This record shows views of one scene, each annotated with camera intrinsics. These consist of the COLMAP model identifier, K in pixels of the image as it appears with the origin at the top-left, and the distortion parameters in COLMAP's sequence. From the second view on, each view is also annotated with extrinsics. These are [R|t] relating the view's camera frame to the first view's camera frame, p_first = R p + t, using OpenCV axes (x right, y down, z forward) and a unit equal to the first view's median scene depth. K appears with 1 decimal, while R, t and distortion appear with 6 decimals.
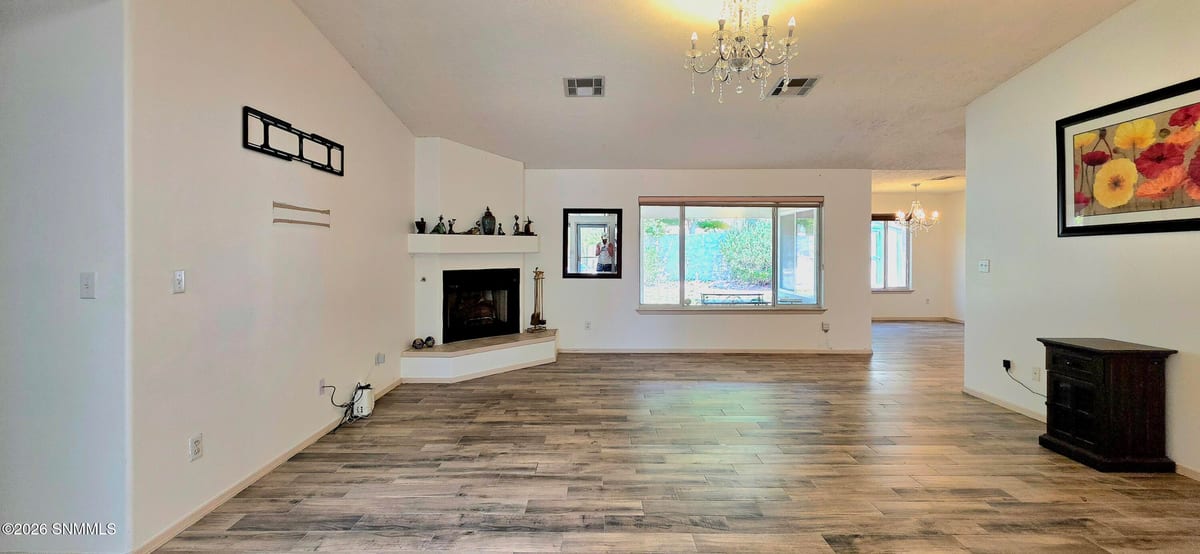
lens RADIAL K [[454.8, 0, 599.8], [0, 454.8, 254.2], [0, 0, 1]] dist [0.004108, 0.000582]
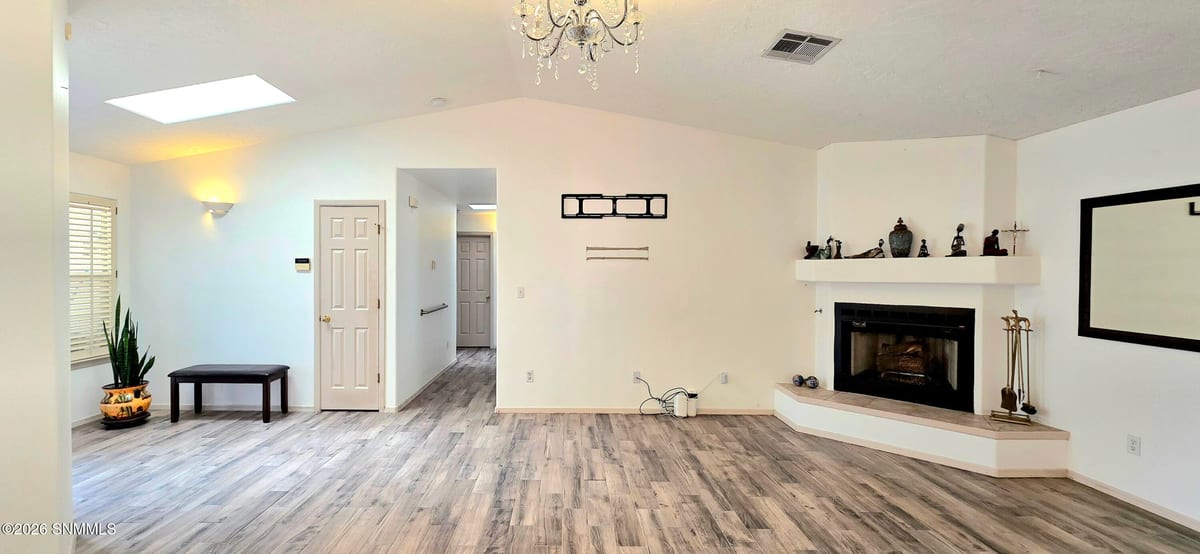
lens RADIAL K [[492.4, 0, 548.2], [0, 492.4, 279.4], [0, 0, 1]] dist [0.004601, -0.000594]
pose [[0.004712, 0.018362, -0.999820, 0.925721], [-0.010219, 0.999780, 0.018313, -0.028826], [0.999937, 0.010131, 0.004898, 0.786620]]
